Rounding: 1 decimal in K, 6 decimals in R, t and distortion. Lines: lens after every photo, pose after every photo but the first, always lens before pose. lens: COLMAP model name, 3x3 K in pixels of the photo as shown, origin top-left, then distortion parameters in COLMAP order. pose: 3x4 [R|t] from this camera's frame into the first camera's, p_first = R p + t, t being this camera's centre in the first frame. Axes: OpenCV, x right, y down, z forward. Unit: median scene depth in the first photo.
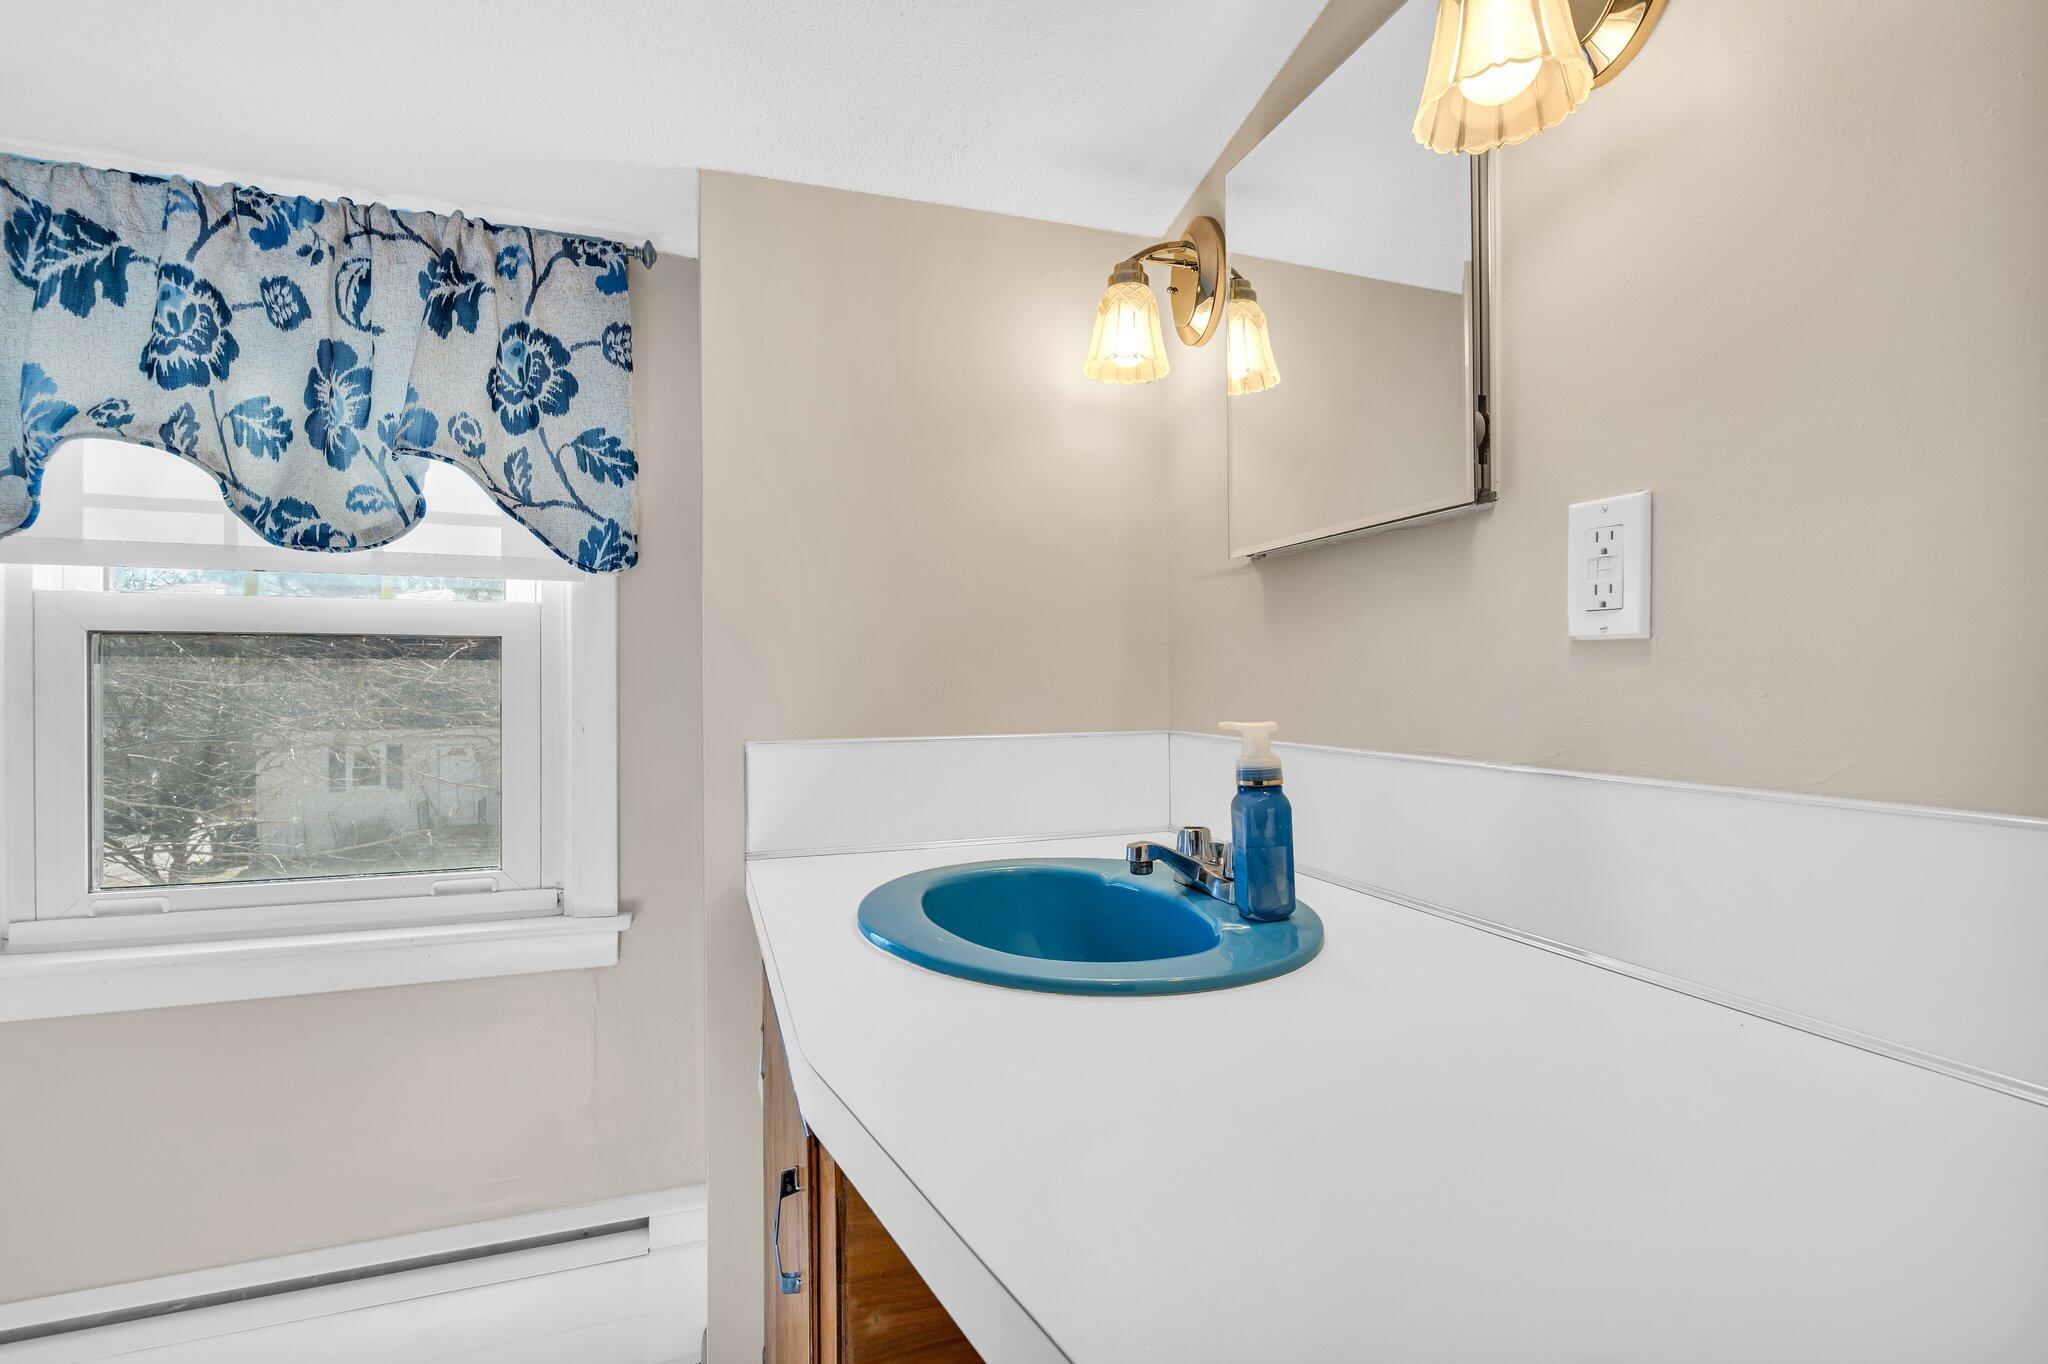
lens RADIAL K [[945.3, 0, 1010.2], [0, 945.3, 683.7], [0, 0, 1]] dist [-0.001588, 0.000176]
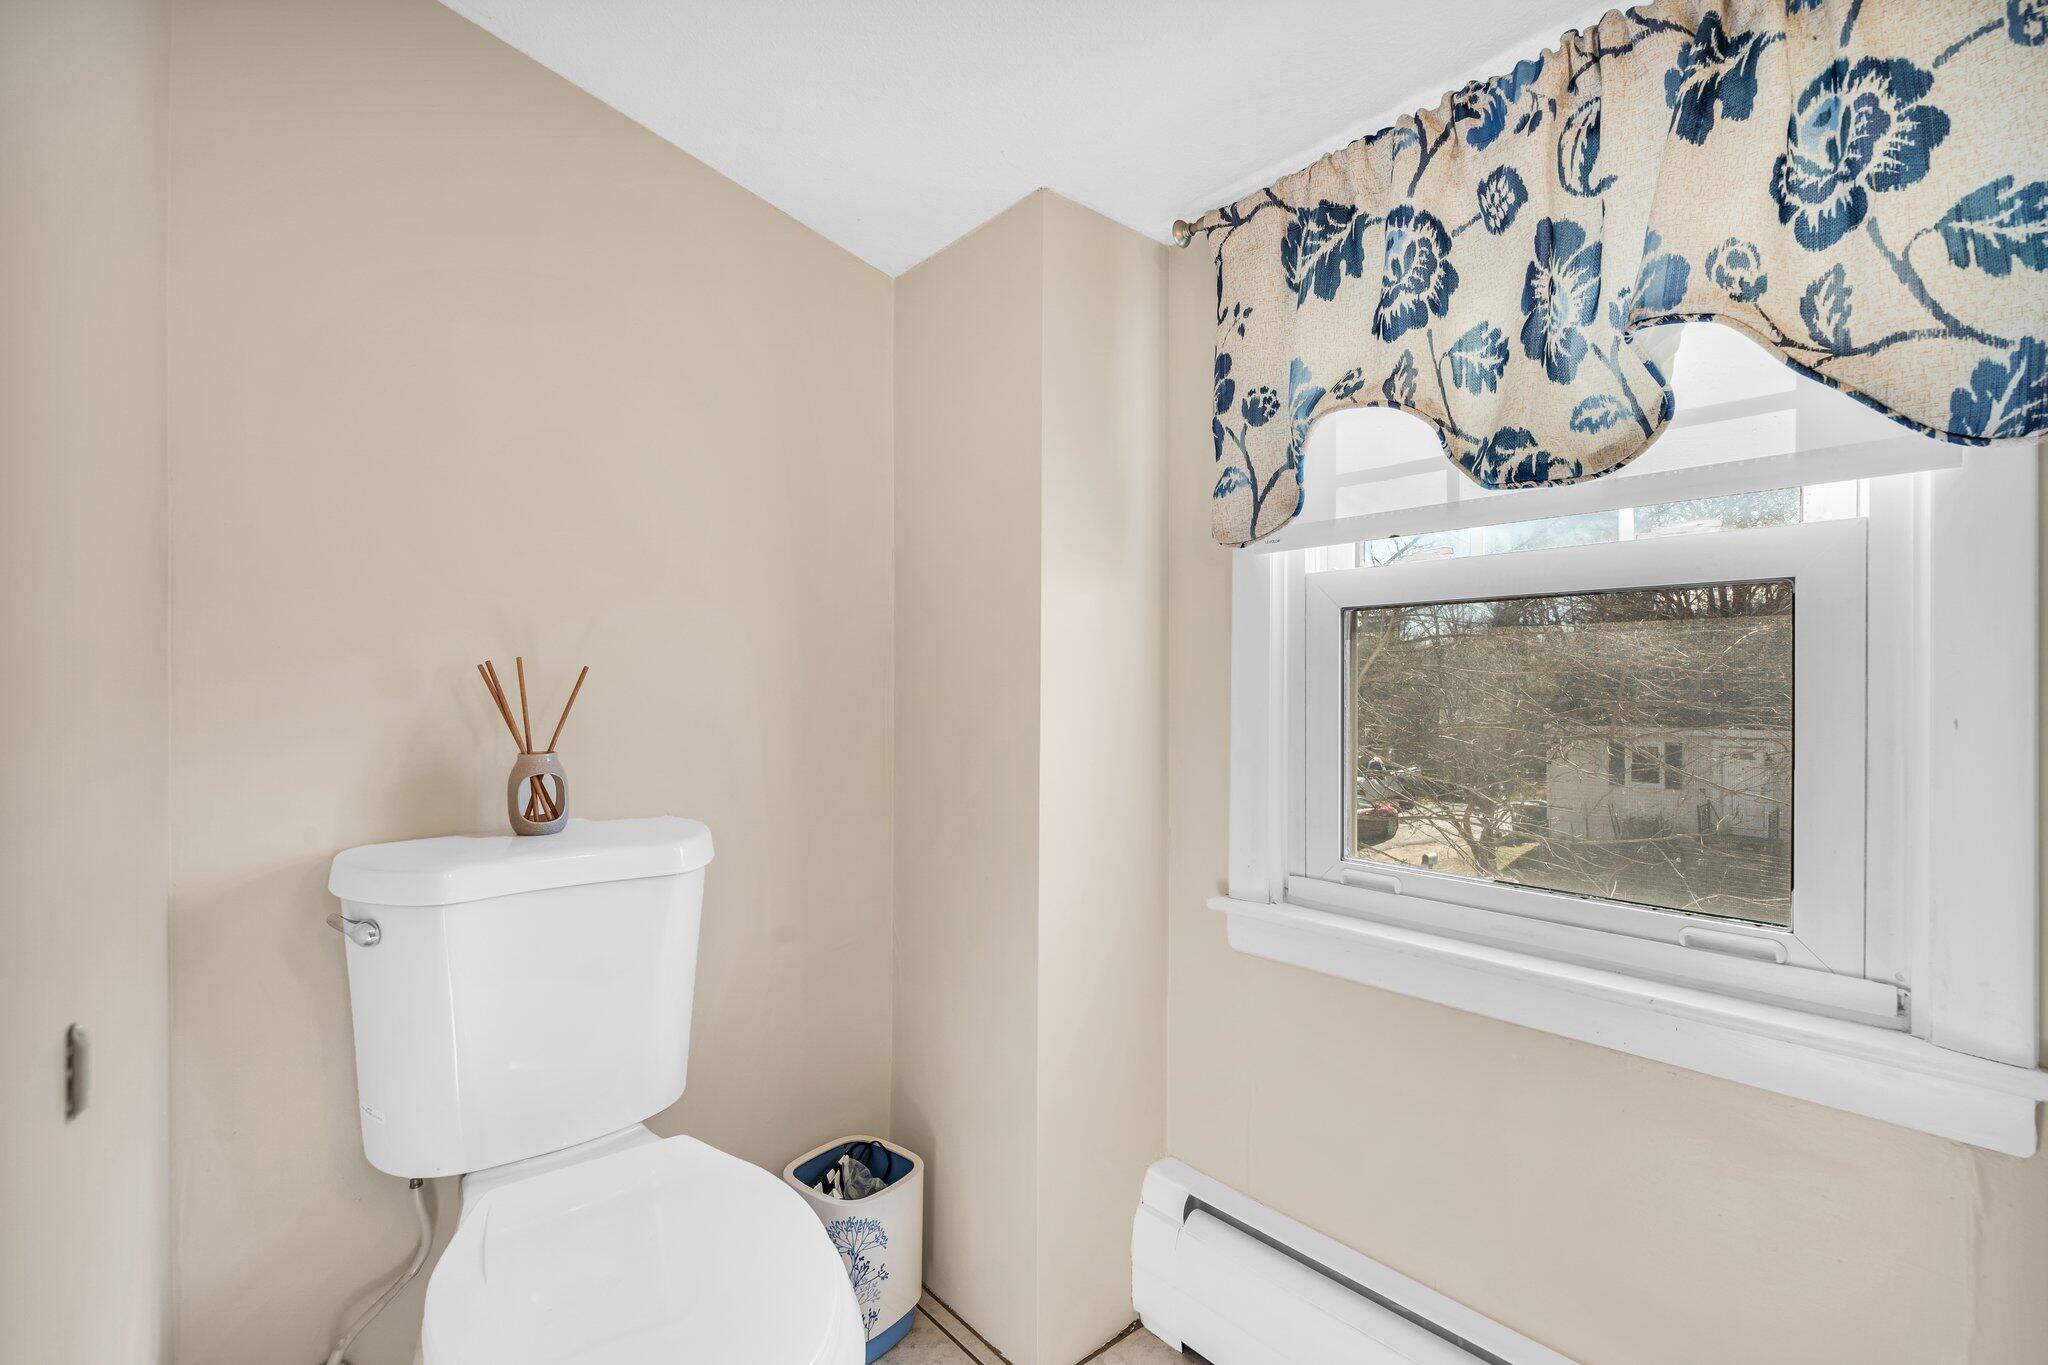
lens RADIAL K [[945.3, 0, 1010.2], [0, 945.3, 684.2], [0, 0, 1]] dist [-0.001588, 0.000176]
pose [[0.370245, 0.004766, -0.928922, -0.144793], [-0.002678, 0.999988, 0.004063, 0.025214], [0.928930, 0.000983, 0.370254, 0.278239]]
